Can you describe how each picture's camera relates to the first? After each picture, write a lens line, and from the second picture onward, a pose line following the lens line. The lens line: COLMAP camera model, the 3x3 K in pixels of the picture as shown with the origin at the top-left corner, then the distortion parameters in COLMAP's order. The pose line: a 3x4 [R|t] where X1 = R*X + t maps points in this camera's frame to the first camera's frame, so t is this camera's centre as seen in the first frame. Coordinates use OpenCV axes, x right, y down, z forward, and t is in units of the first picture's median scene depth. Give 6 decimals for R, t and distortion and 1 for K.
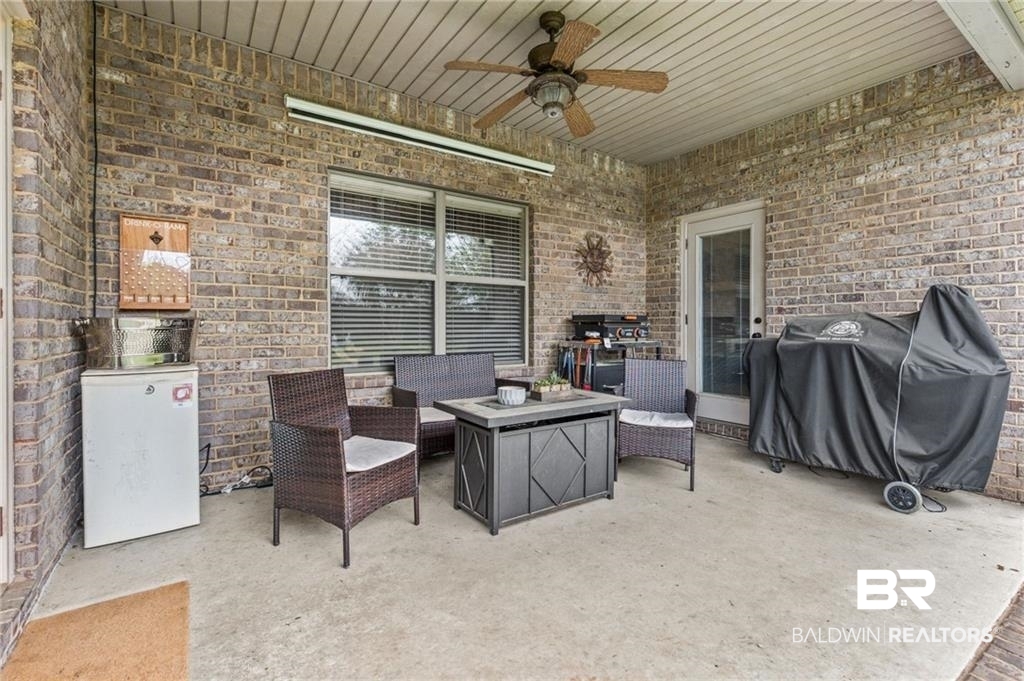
lens RADIAL K [[467.5, 0, 517.1], [0, 467.5, 330.7], [0, 0, 1]] dist [-0.001171, 0.000965]
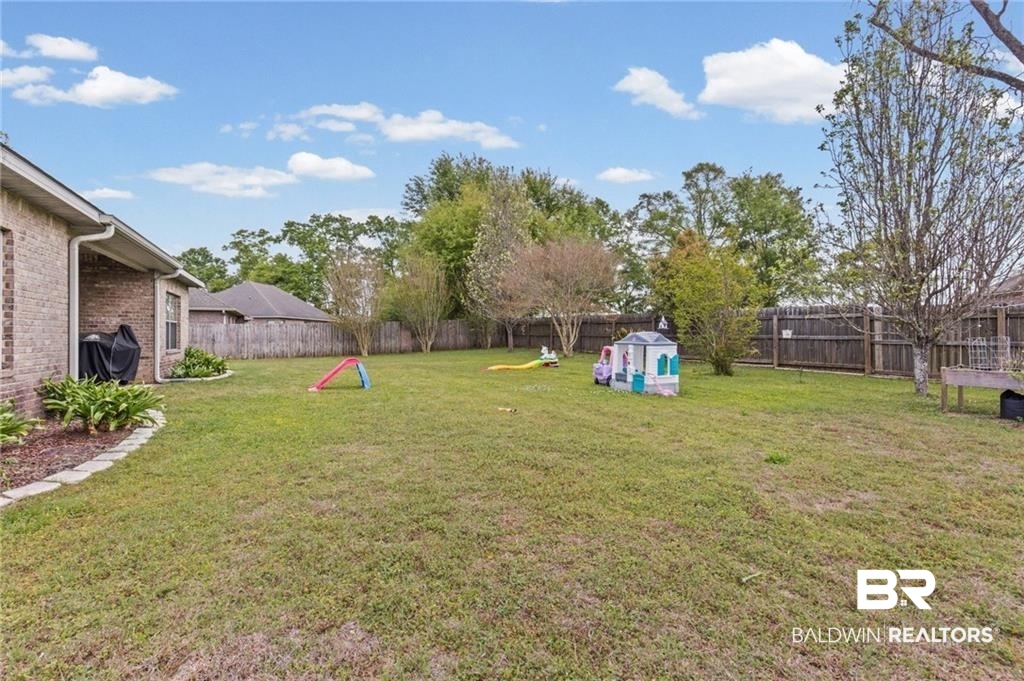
lens RADIAL K [[467.5, 0, 519.6], [0, 467.5, 332.5], [0, 0, 1]] dist [-0.001171, 0.000965]
pose [[0.123119, 0.006820, 0.992368, -2.204597], [-0.004008, 0.999972, -0.006375, -0.025449], [-0.992384, -0.003193, 0.123143, -2.379705]]
